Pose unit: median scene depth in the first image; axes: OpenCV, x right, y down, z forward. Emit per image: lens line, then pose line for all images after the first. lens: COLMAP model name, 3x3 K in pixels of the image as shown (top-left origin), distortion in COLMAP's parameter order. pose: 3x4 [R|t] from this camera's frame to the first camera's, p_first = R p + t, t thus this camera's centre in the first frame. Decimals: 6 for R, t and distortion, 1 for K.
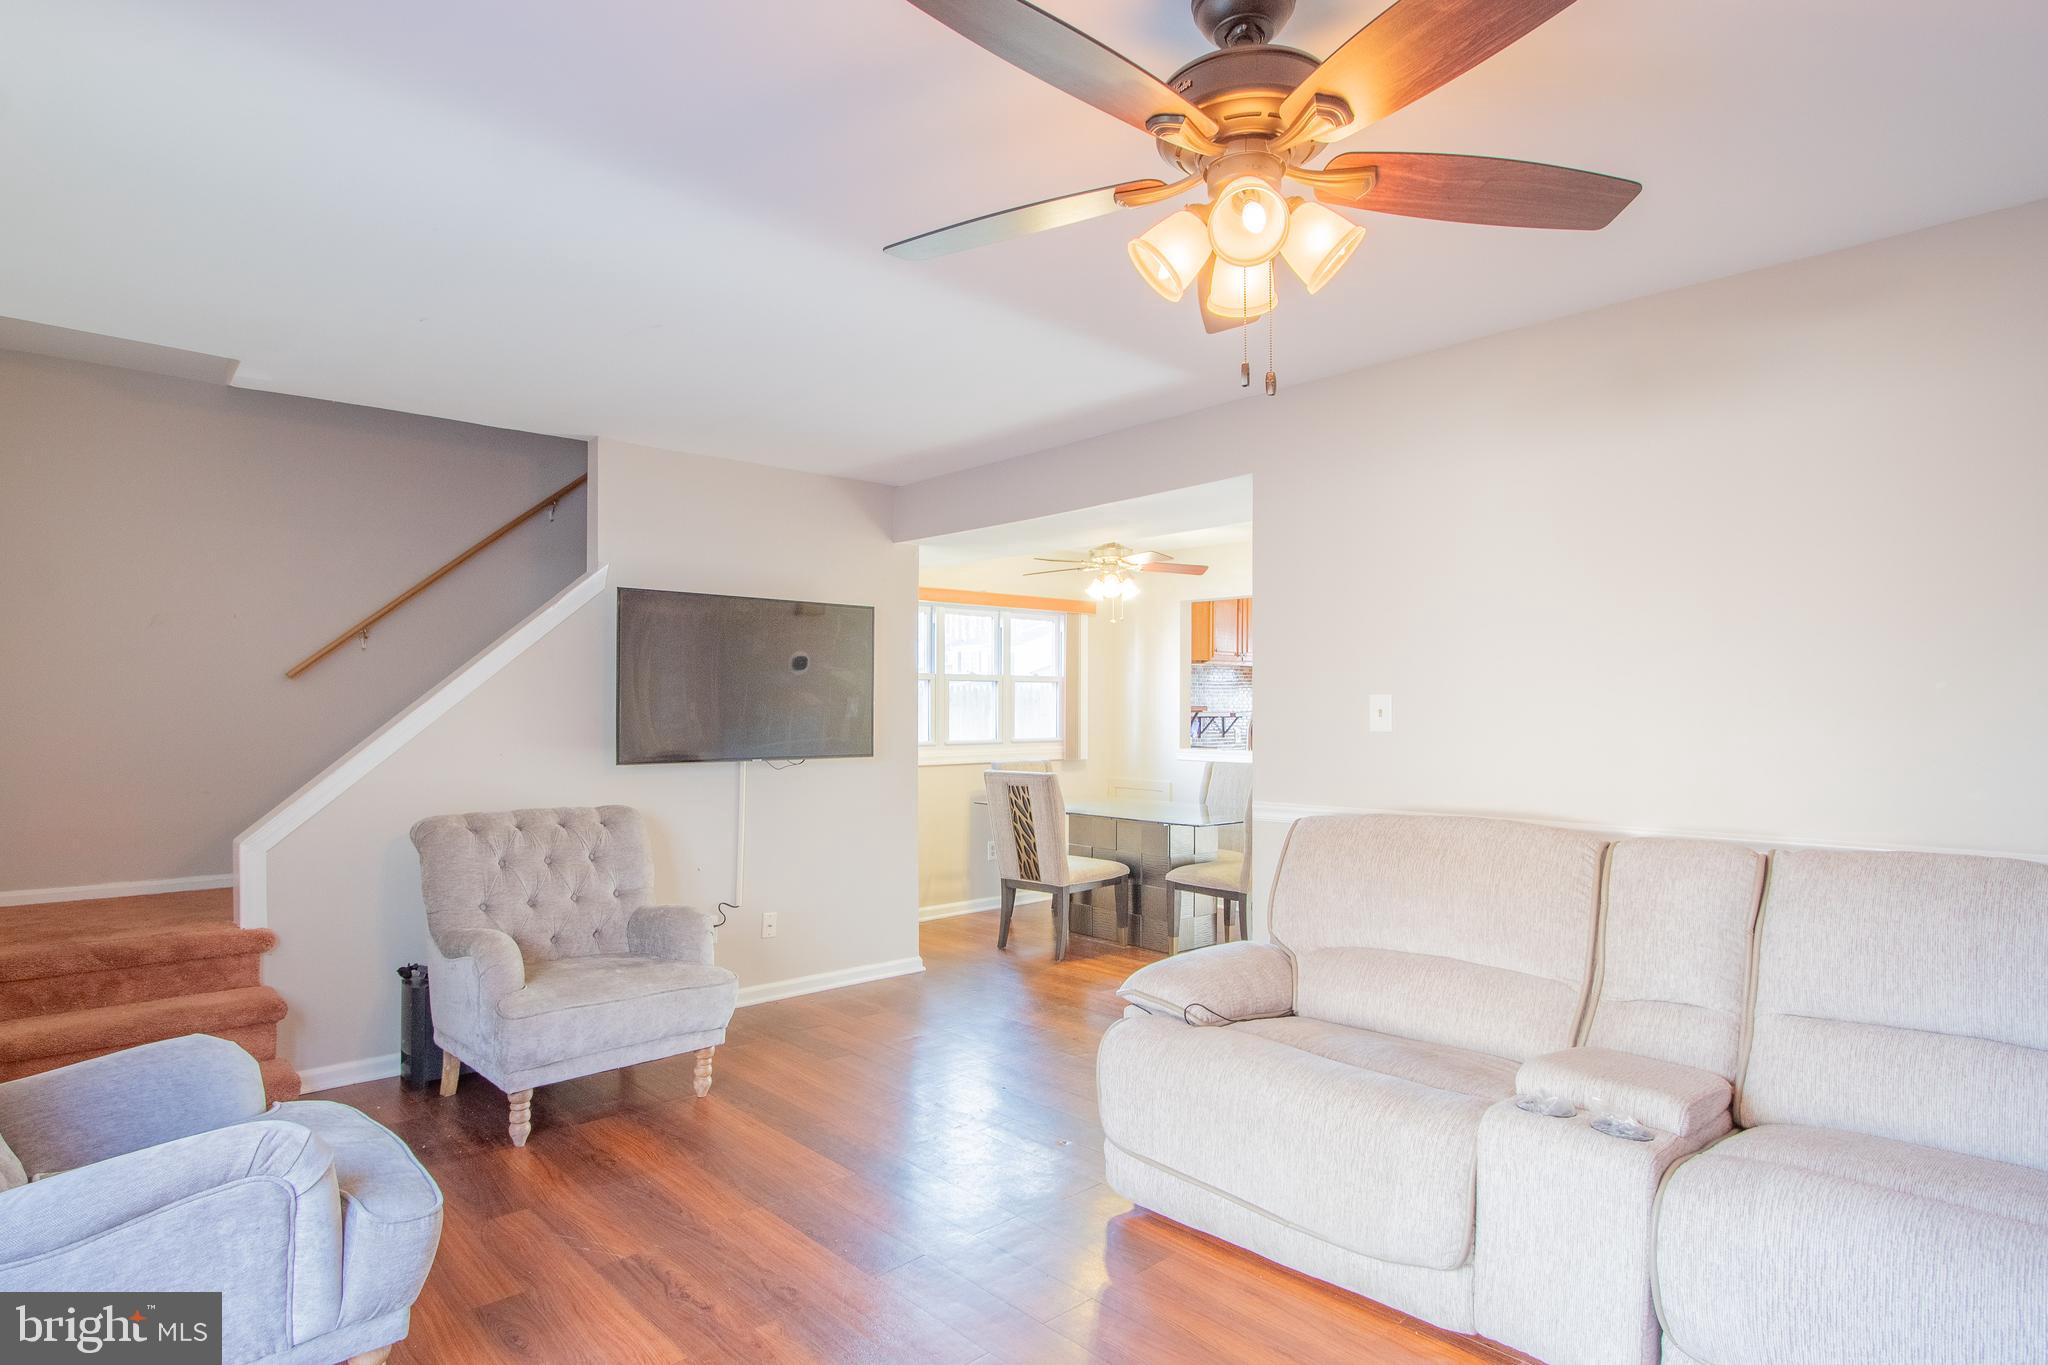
lens RADIAL K [[1096.6, 0, 1023.0], [0, 1096.6, 704.8], [0, 0, 1]] dist [-0.012569, 0.000661]
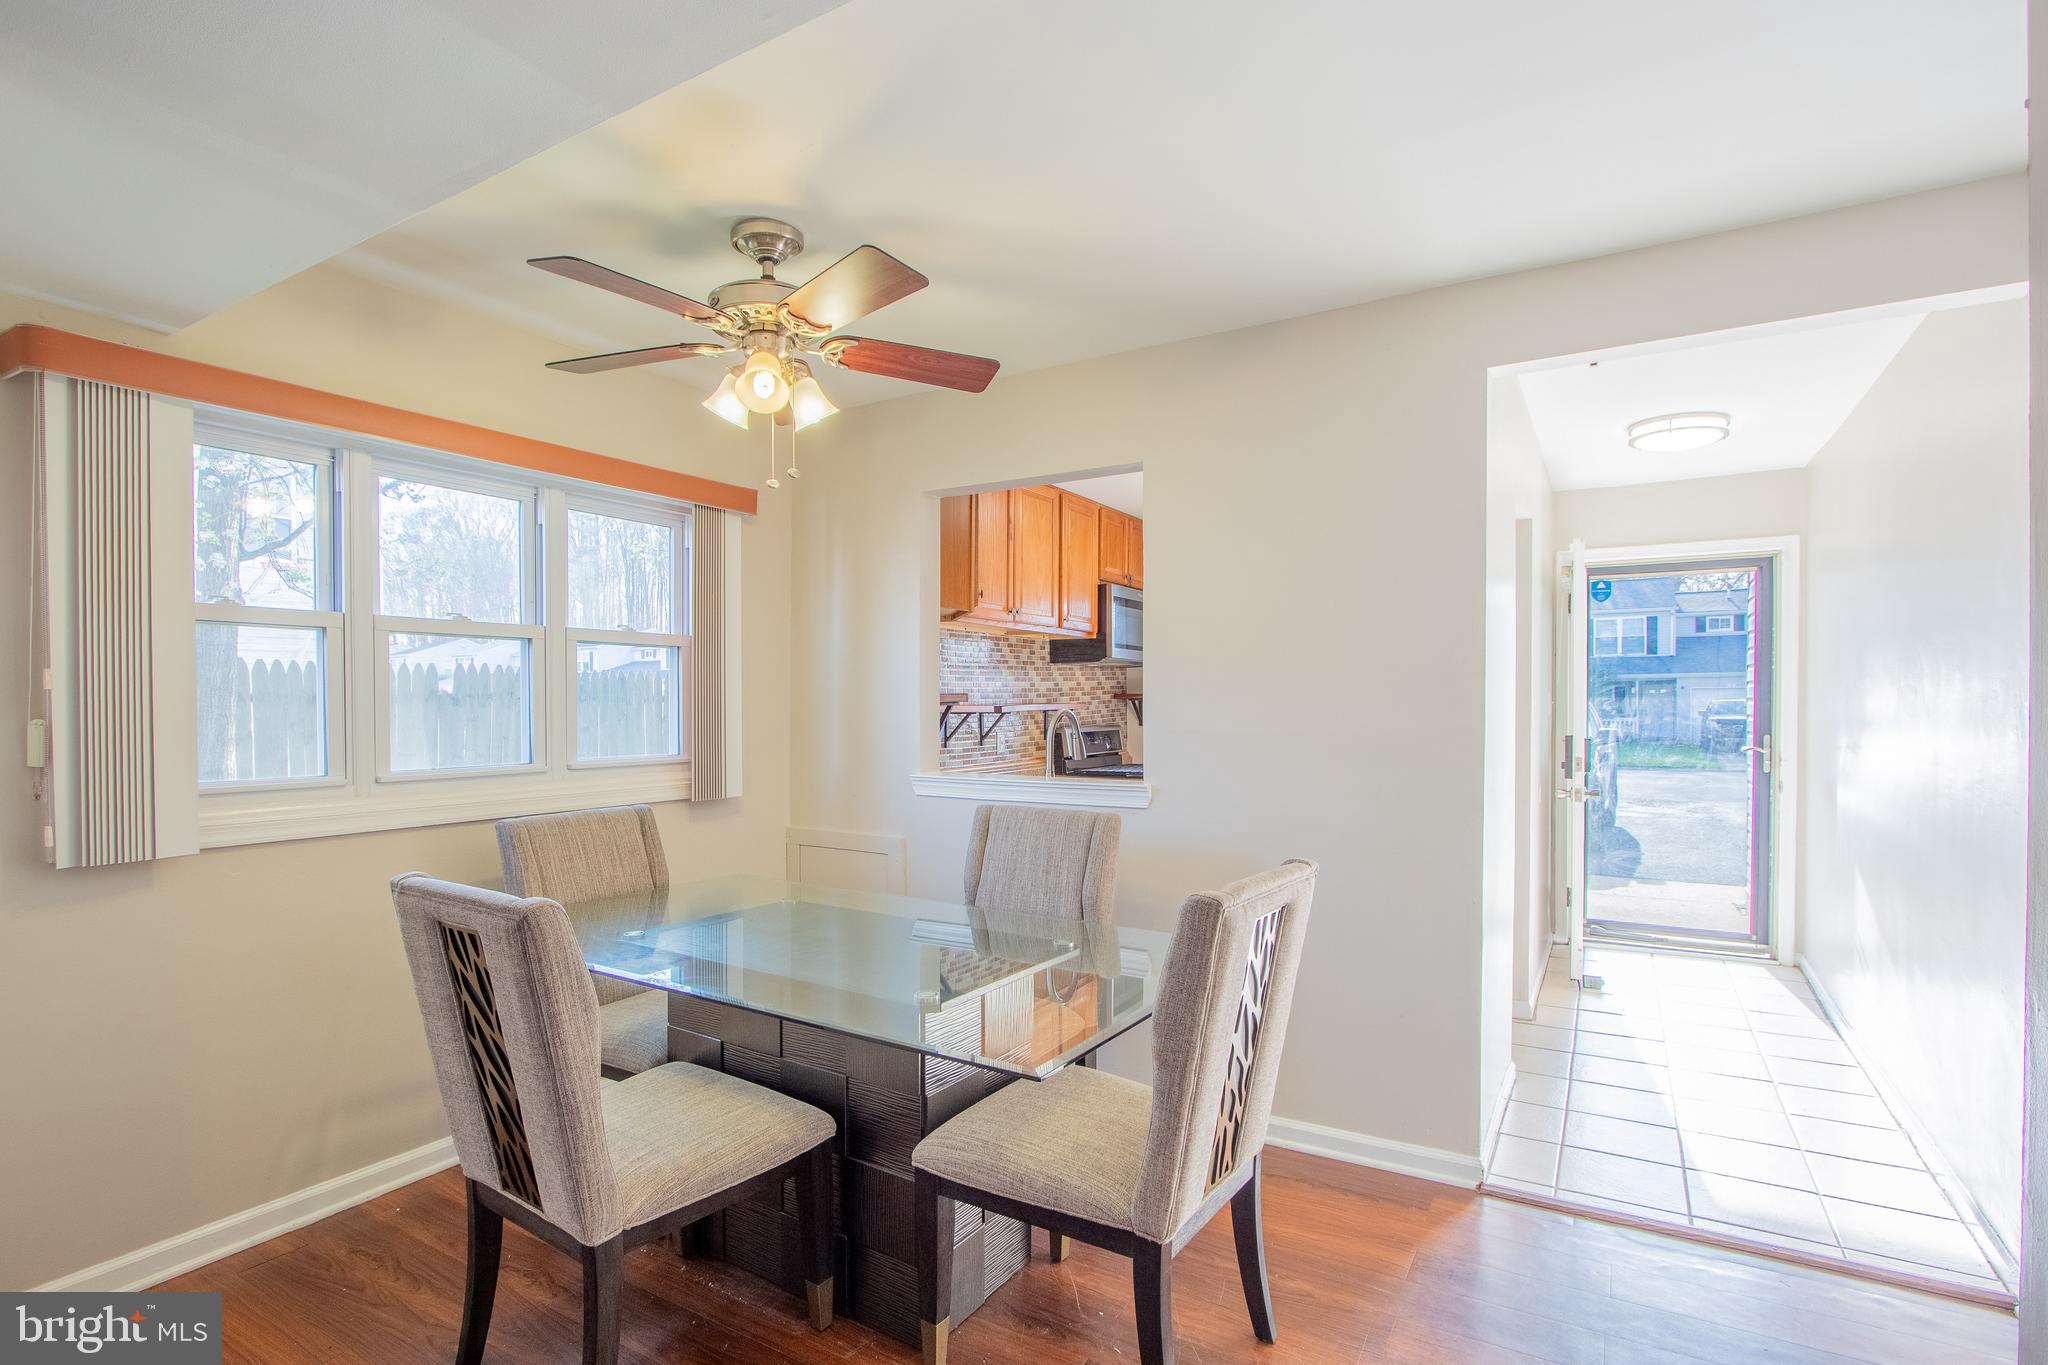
lens RADIAL K [[981.6, 0, 1019.8], [0, 981.6, 701.4], [0, 0, 1]] dist [-0.014038, 0.000965]
pose [[0.961343, -0.002716, 0.275339, 0.077449], [0.002837, 0.999996, -0.000043, 0.007260], [-0.275338, 0.000822, 0.961347, 0.694668]]
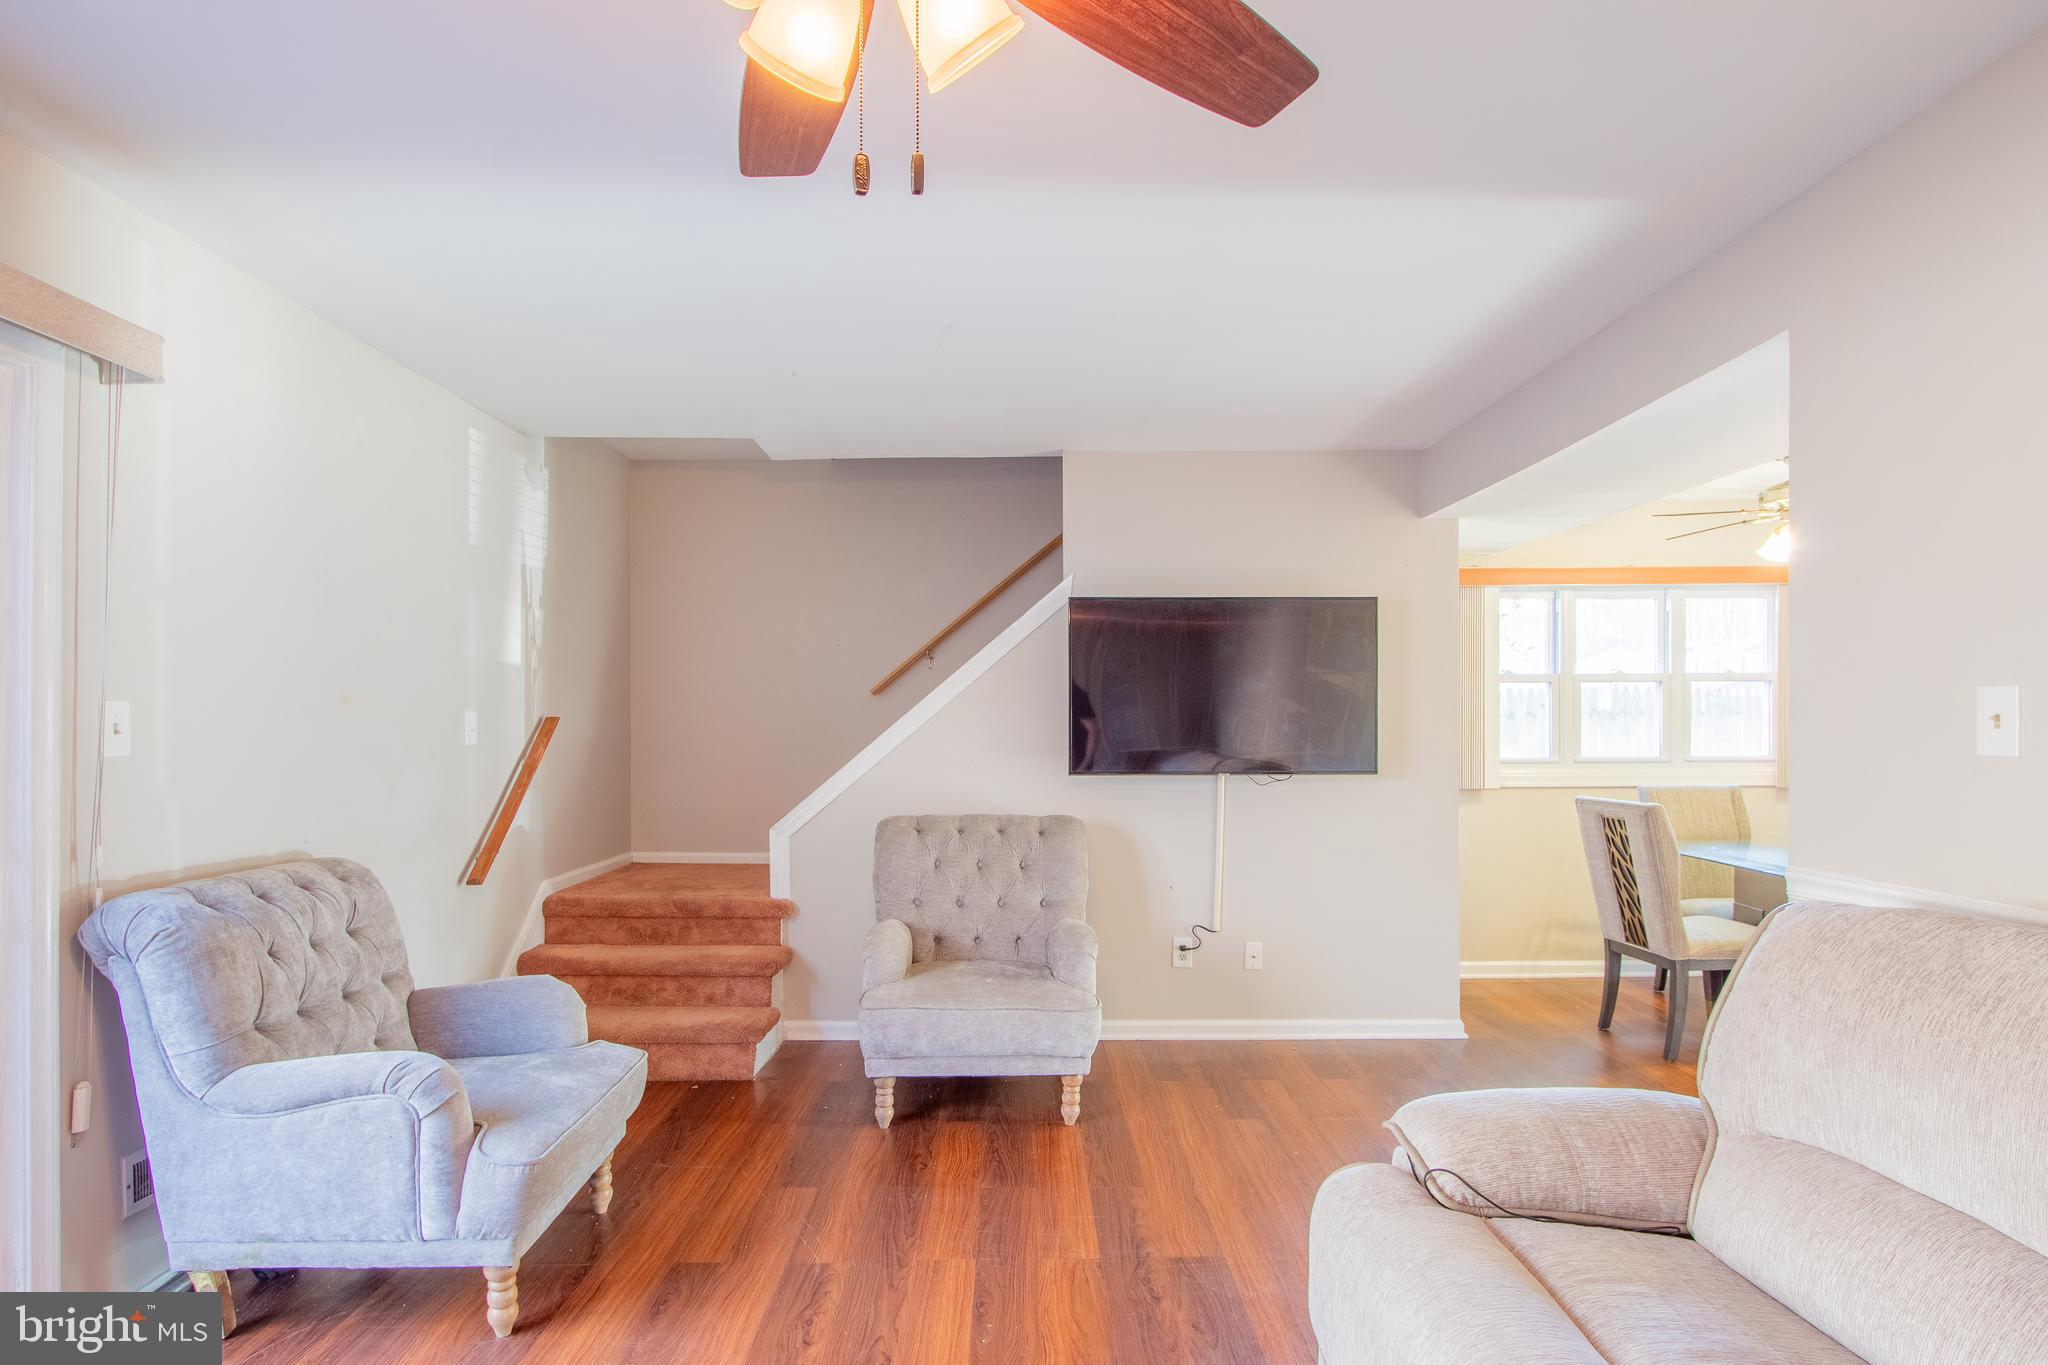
lens RADIAL K [[1077.4, 0, 1046.7], [0, 1077.4, 724.5], [0, 0, 1]] dist [-0.024233, 0.000649]
pose [[0.731565, -0.001000, -0.681771, 0.217754], [0.007128, 0.999955, 0.006182, 0.001718], [0.681735, -0.009382, 0.731539, 0.199315]]
